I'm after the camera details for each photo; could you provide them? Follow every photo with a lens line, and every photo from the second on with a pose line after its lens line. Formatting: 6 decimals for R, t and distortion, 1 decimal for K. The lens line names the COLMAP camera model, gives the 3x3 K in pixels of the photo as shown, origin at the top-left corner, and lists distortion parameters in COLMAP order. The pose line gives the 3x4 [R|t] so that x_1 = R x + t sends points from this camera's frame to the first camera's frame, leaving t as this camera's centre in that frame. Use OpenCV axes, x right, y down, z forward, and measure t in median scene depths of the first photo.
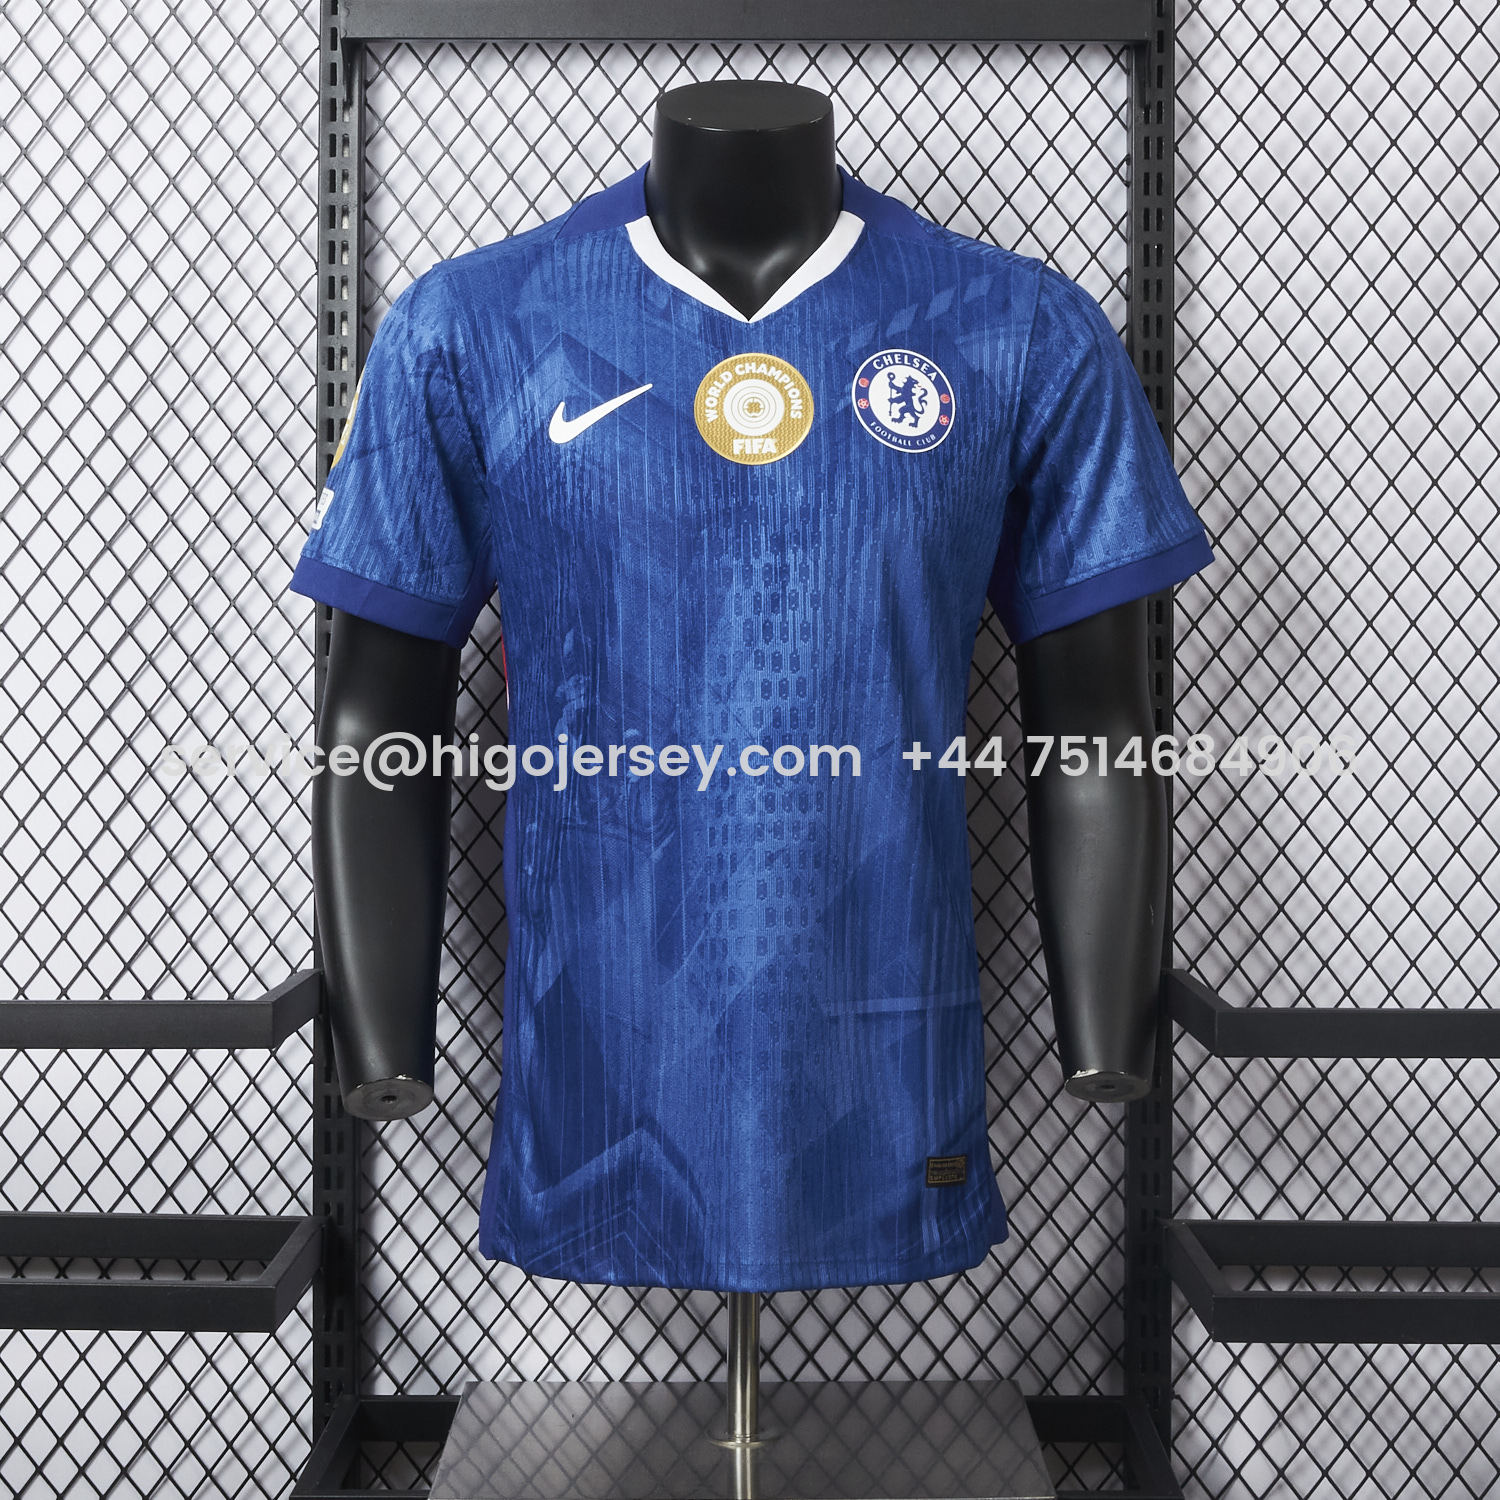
lens RADIAL K [[4229.0, 0, 788.0], [0, 4229.0, 739.7], [0, 0, 1]] dist [-0.121992, 0.000000]
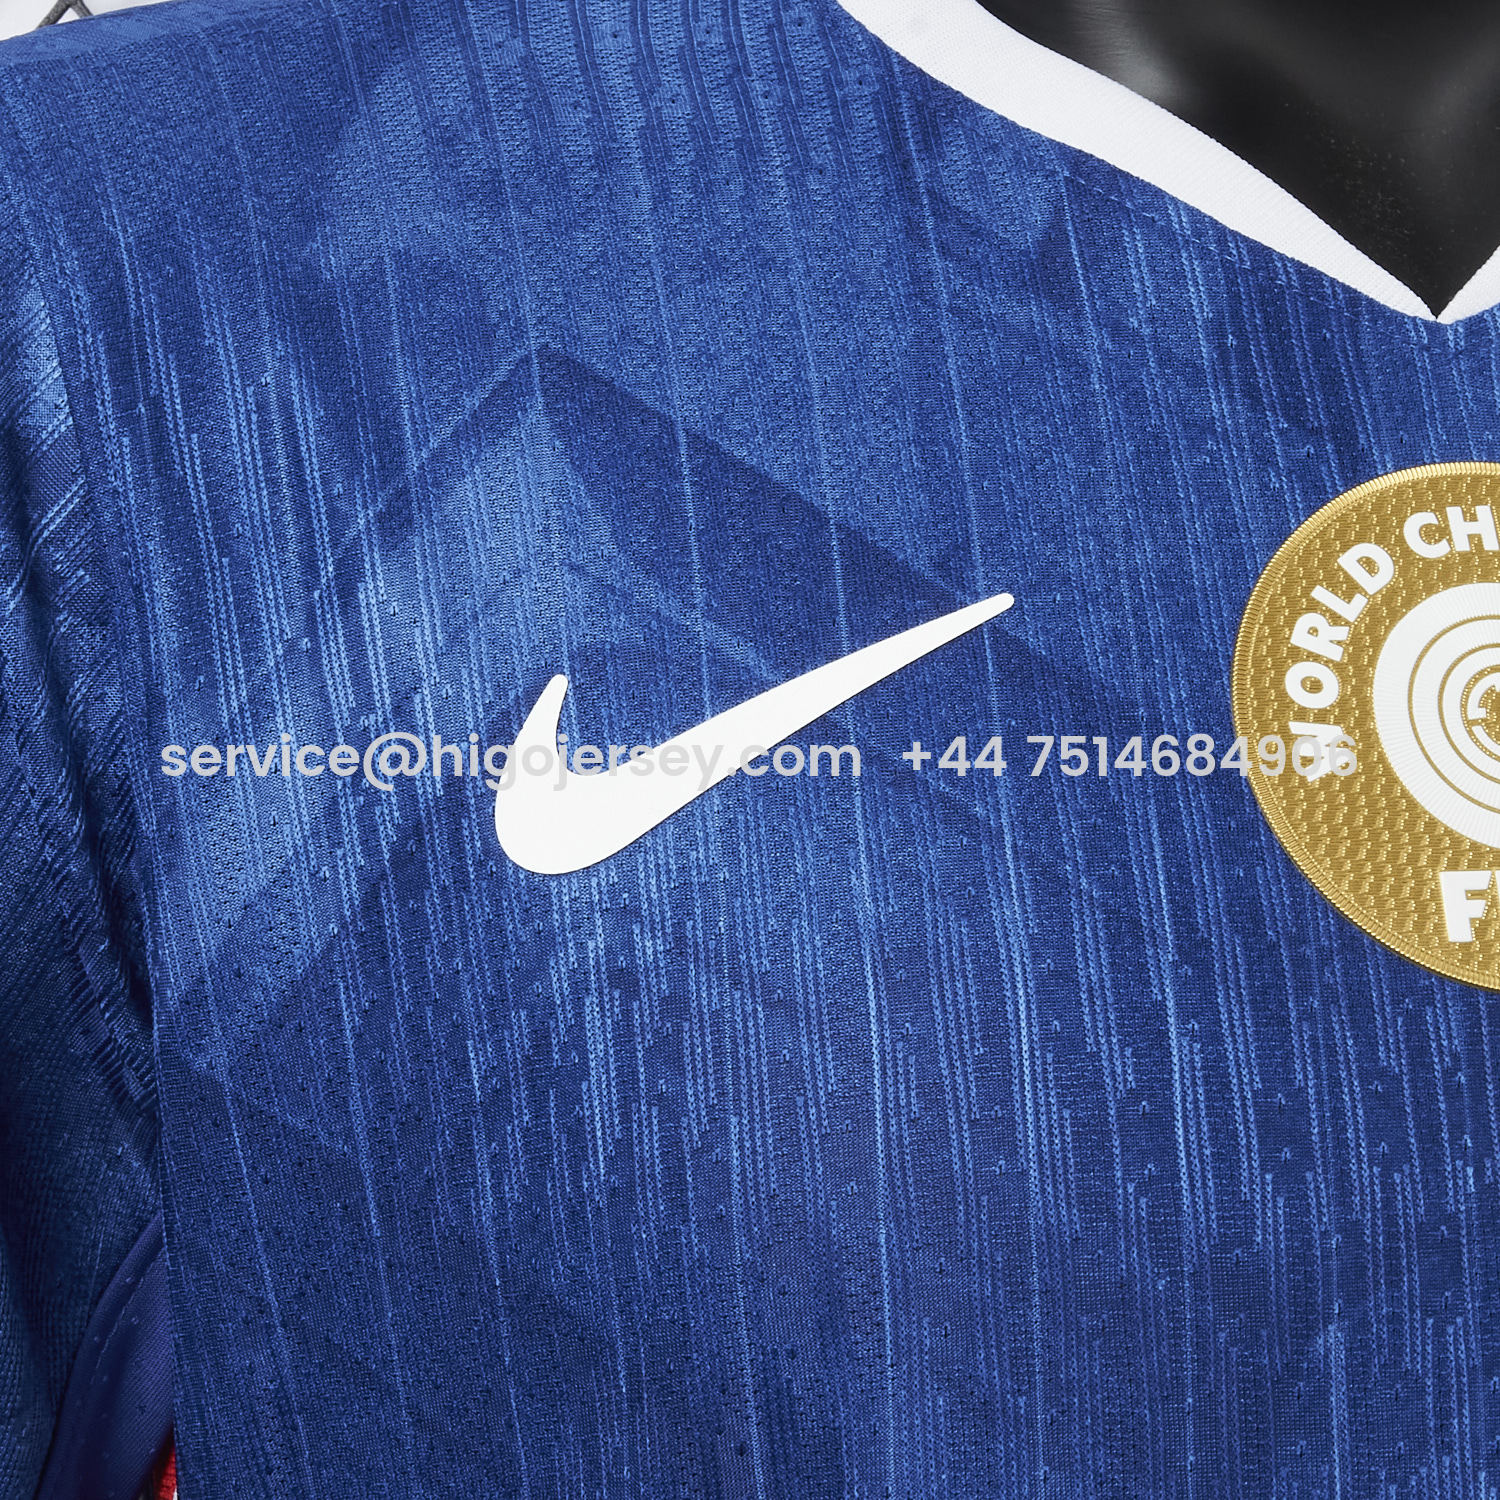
lens RADIAL K [[4229.0, 0, 749.0], [0, 4229.0, 749.9], [0, 0, 1]] dist [-0.121992, 0.000000]
pose [[0.986439, 0.020316, 0.162868, -0.076445], [-0.003464, 0.994666, -0.103094, -0.054533], [-0.164094, 0.101131, 0.981247, 0.787779]]
